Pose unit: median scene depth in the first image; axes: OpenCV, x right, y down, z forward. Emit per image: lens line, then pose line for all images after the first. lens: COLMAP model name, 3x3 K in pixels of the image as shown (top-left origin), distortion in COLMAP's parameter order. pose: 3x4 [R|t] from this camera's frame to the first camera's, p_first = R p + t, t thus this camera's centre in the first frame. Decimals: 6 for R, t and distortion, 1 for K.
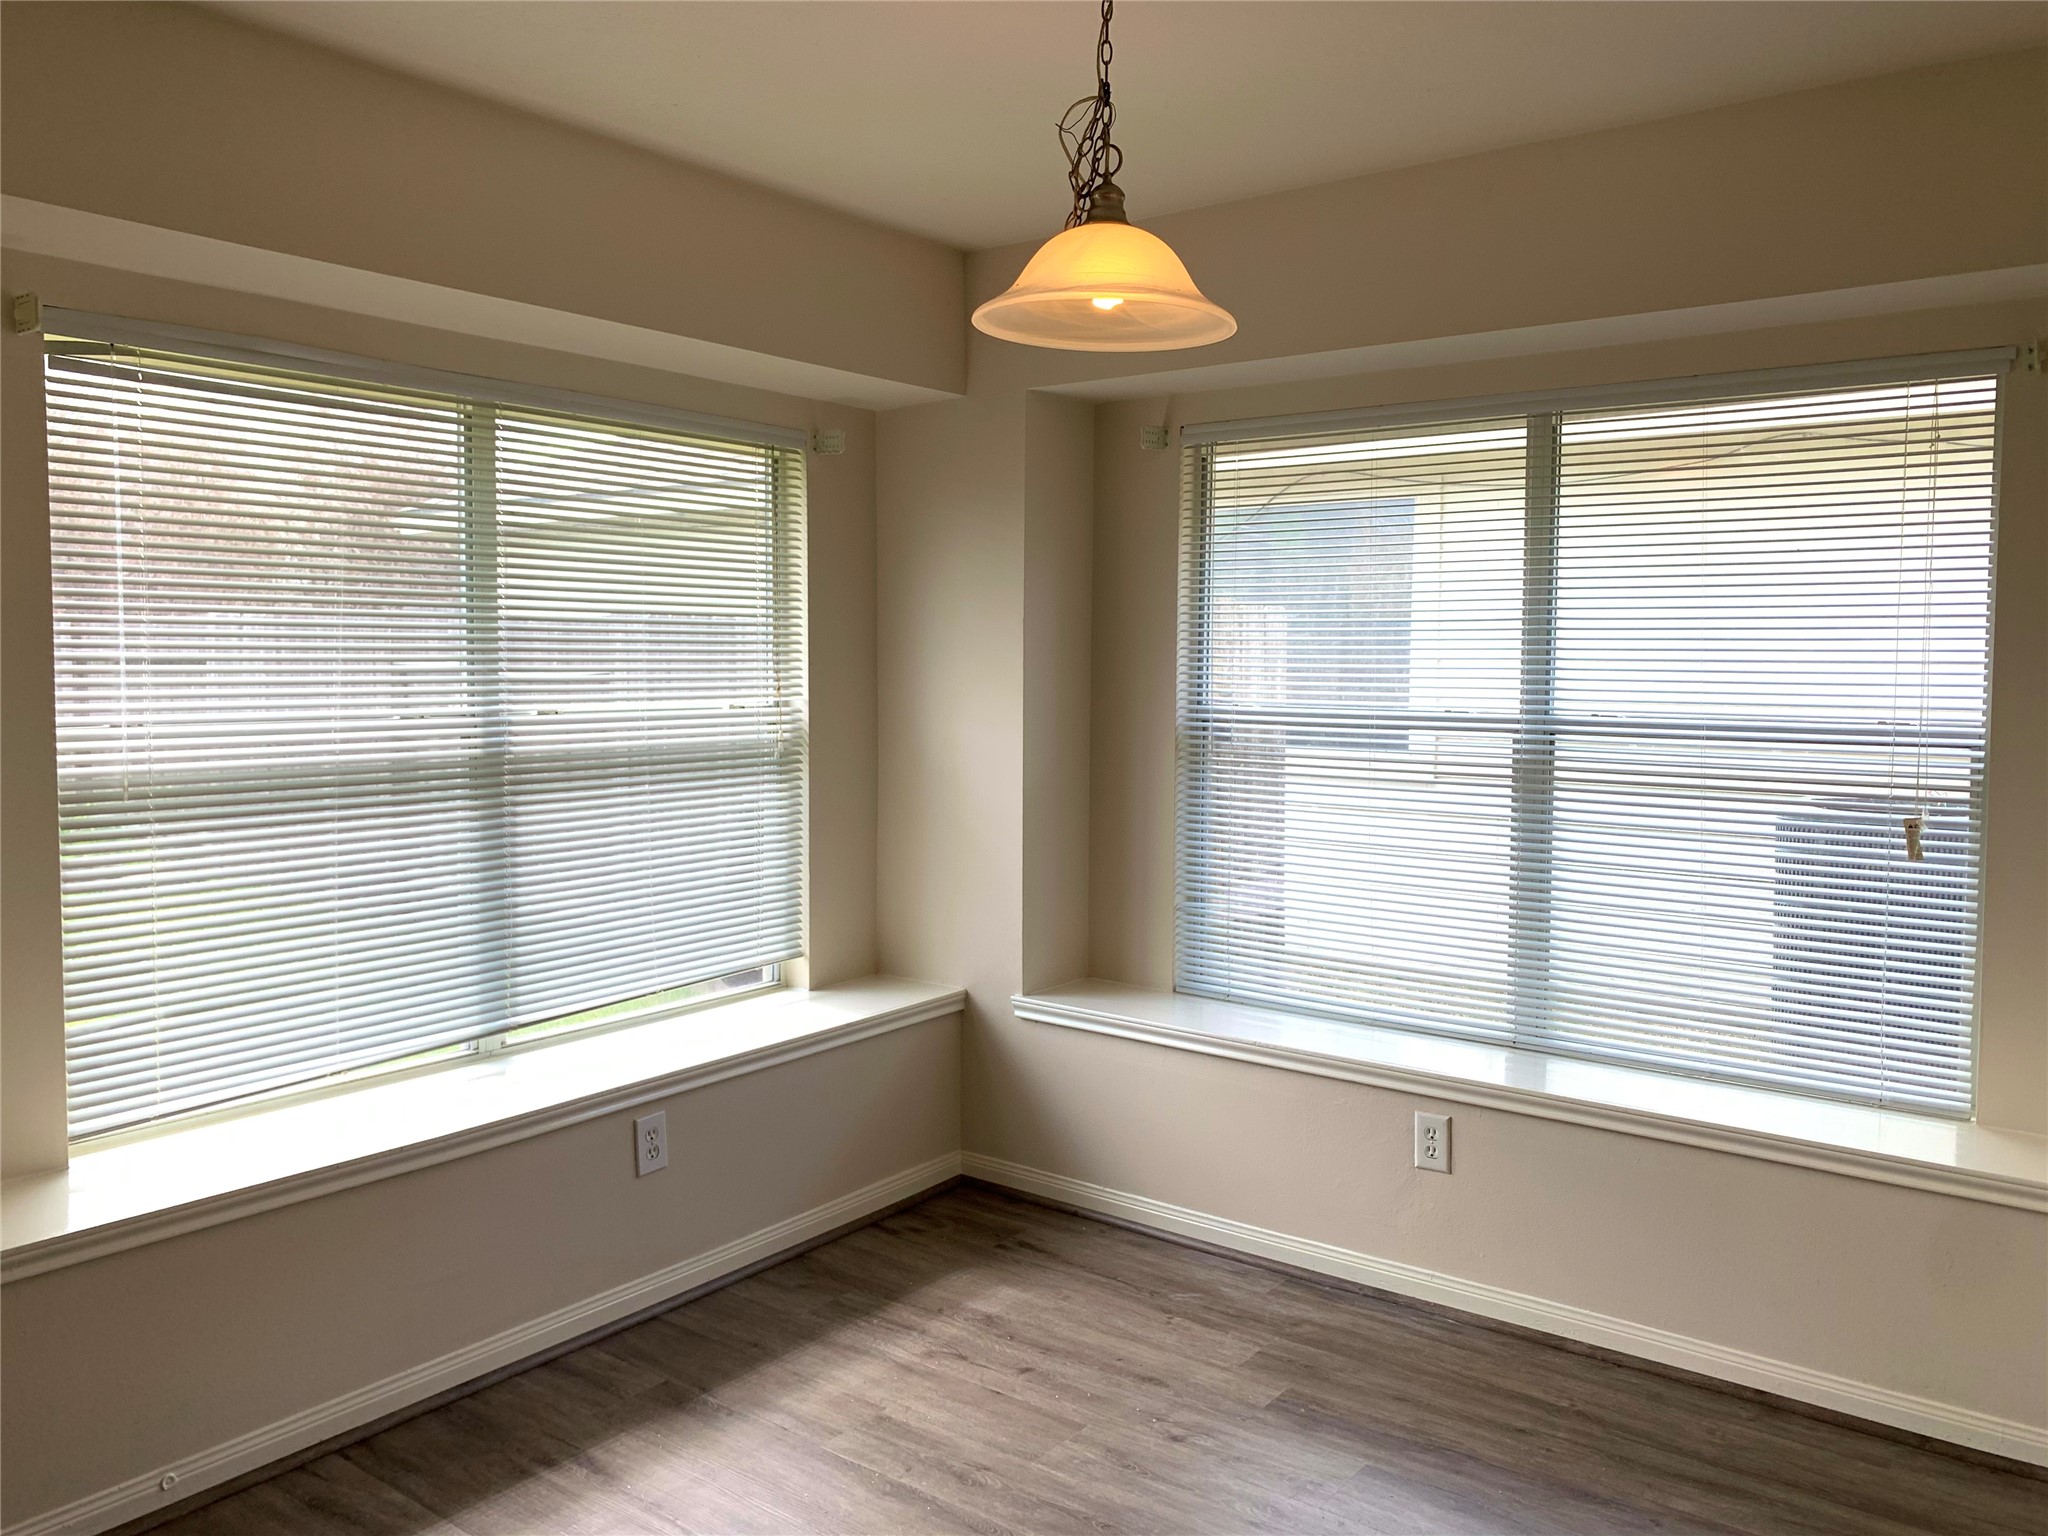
lens RADIAL K [[1546.7, 0, 1016.9], [0, 1546.7, 732.7], [0, 0, 1]] dist [0.011390, -0.045094]
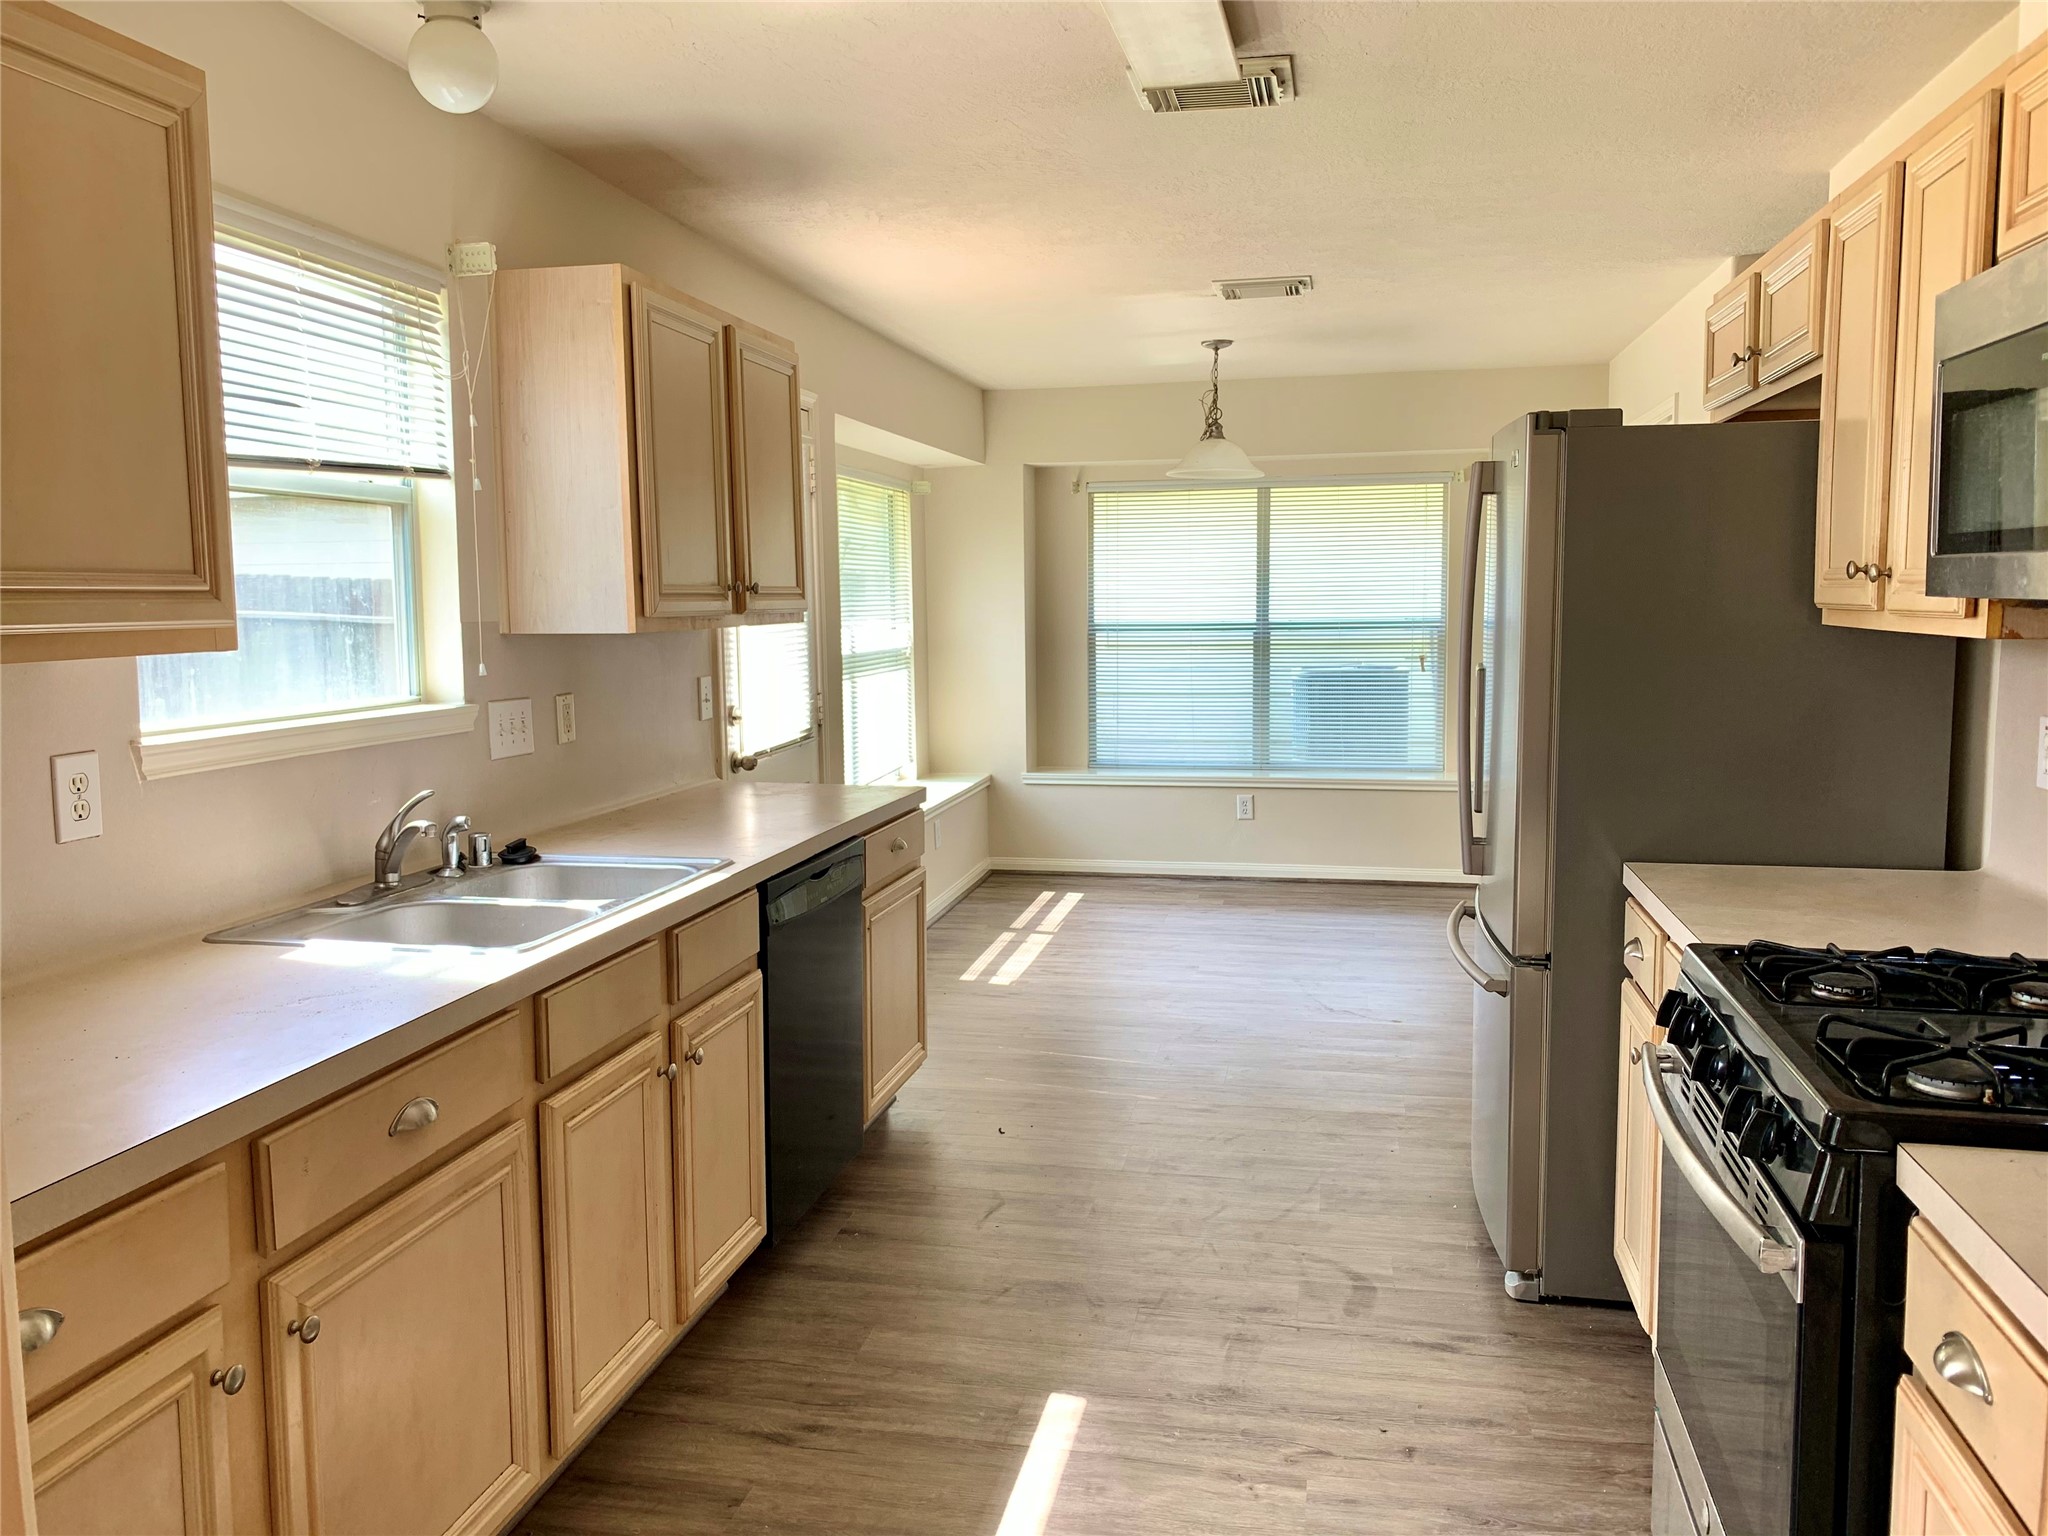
lens RADIAL K [[1546.7, 0, 1016.9], [0, 1546.7, 732.7], [0, 0, 1]] dist [0.011390, -0.045094]
pose [[0.901524, -0.053893, 0.429359, -1.052398], [0.038712, 0.998280, 0.044021, 0.040876], [-0.430993, -0.023064, 0.902060, -0.955653]]
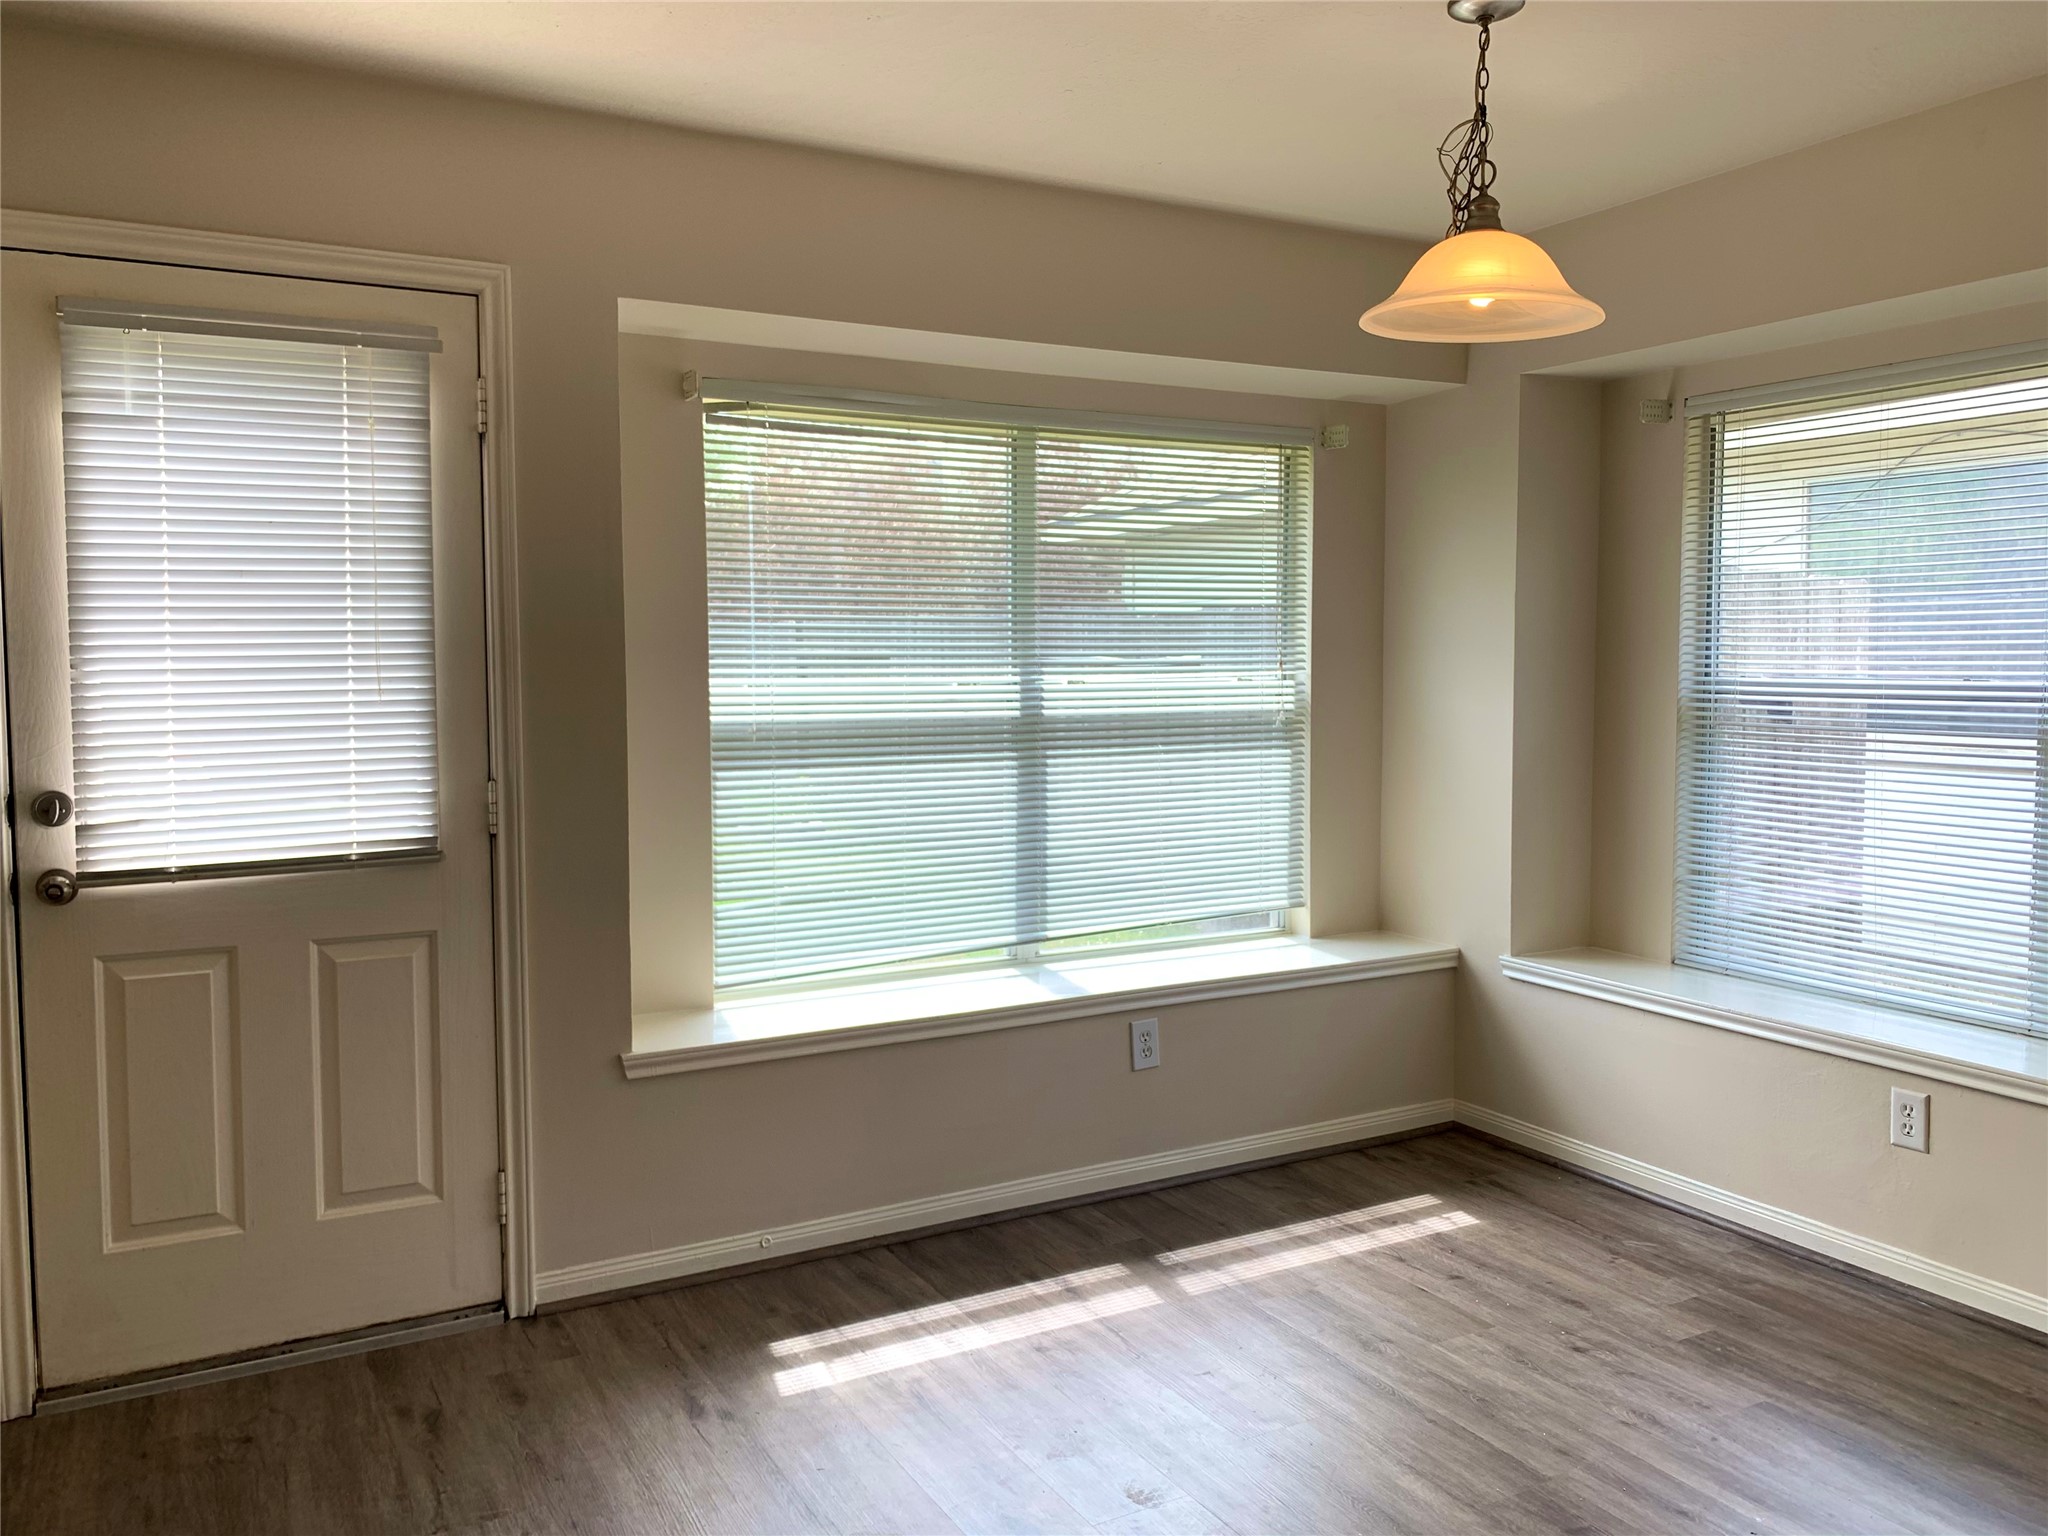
lens RADIAL K [[1546.7, 0, 1016.9], [0, 1546.7, 732.7], [0, 0, 1]] dist [0.011390, -0.045094]
pose [[0.912903, 0.010565, -0.408039, 0.153430], [-0.010797, 0.999940, 0.001733, 0.026958], [0.408033, 0.002824, 0.912963, -0.116200]]
